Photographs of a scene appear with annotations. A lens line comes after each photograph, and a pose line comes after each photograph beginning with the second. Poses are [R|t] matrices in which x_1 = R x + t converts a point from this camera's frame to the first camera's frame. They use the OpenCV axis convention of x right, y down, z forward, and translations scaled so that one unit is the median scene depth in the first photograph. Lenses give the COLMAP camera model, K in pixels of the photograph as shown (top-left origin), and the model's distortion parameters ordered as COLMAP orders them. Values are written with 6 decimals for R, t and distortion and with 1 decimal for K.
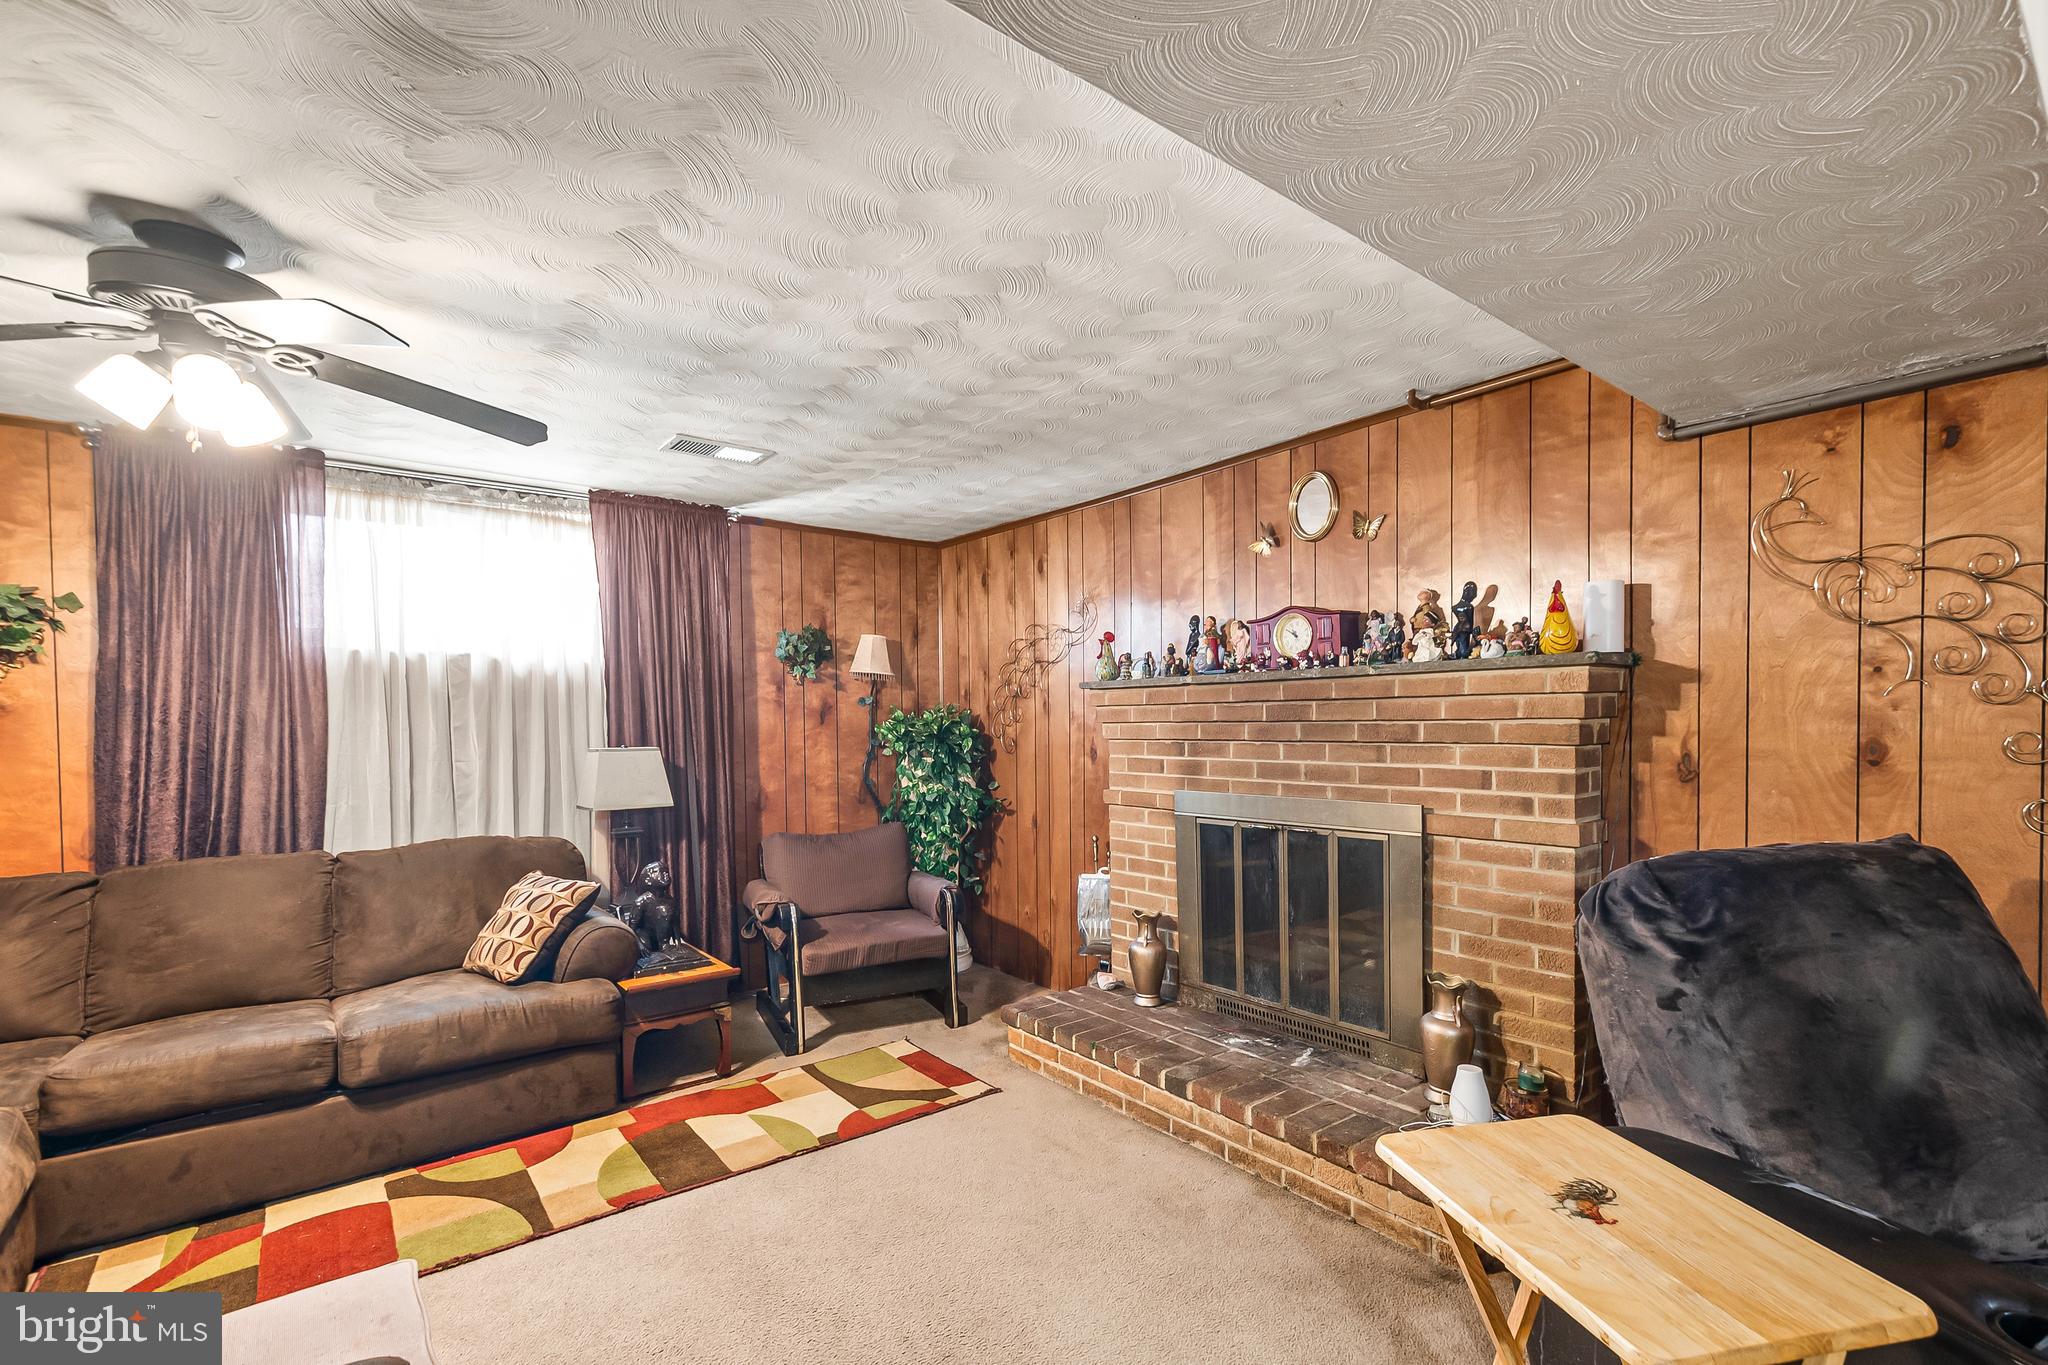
lens RADIAL K [[910.3, 0, 1044.5], [0, 910.3, 749.8], [0, 0, 1]] dist [0.011262, 0.000271]
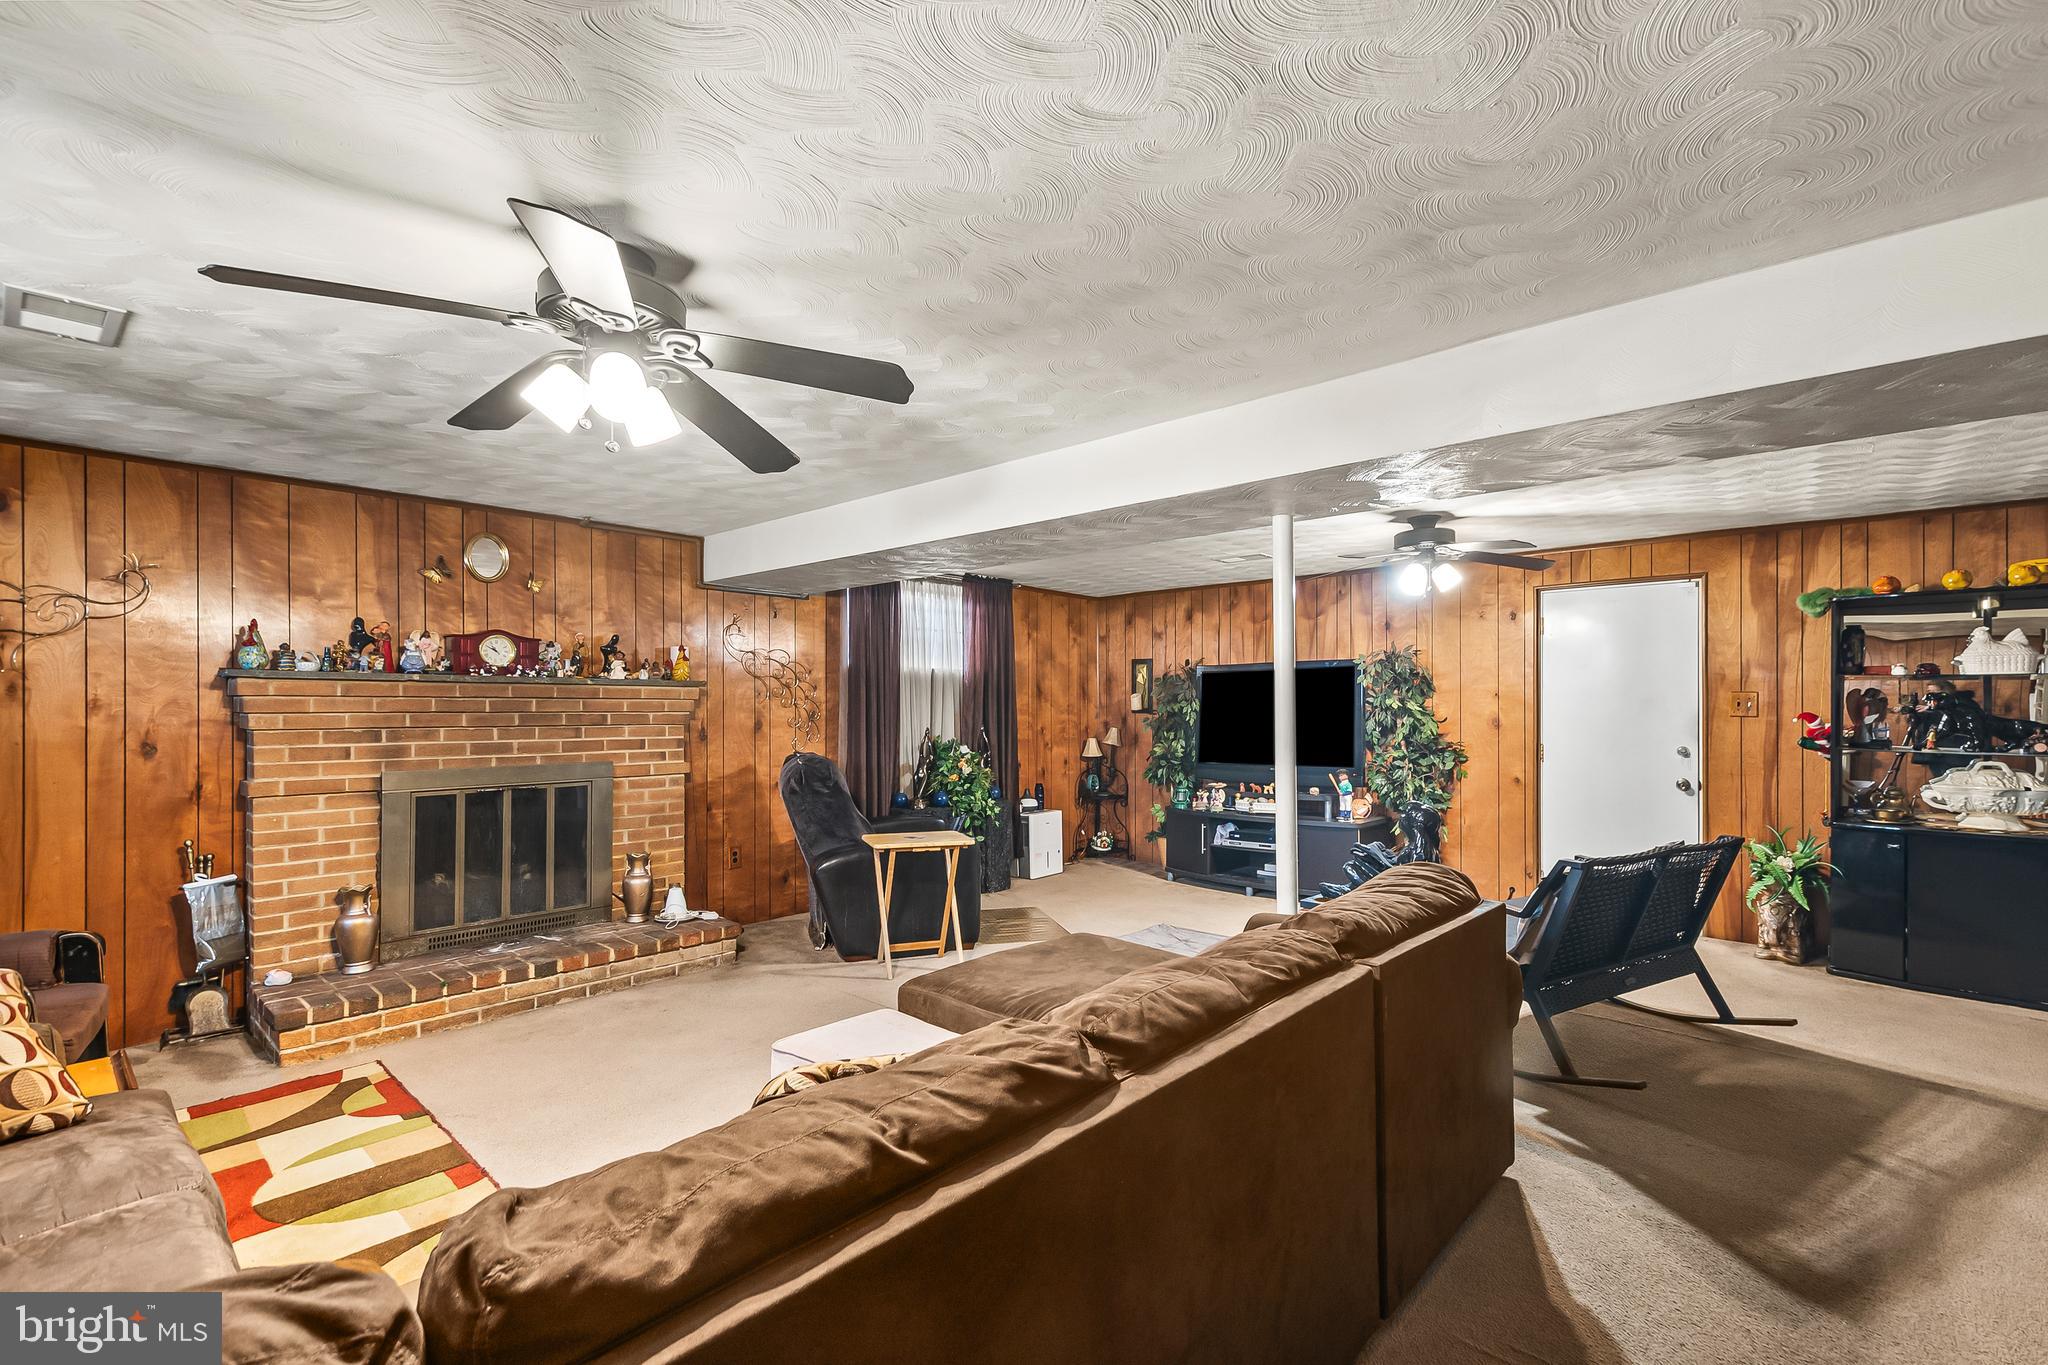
lens RADIAL K [[910.3, 0, 1025.4], [0, 910.3, 697.1], [0, 0, 1]] dist [0.011262, 0.000271]
pose [[-0.144163, 0.021348, 0.989324, -1.354488], [0.030253, 0.999395, -0.017157, -0.006873], [-0.989091, 0.027457, -0.144722, 0.448955]]
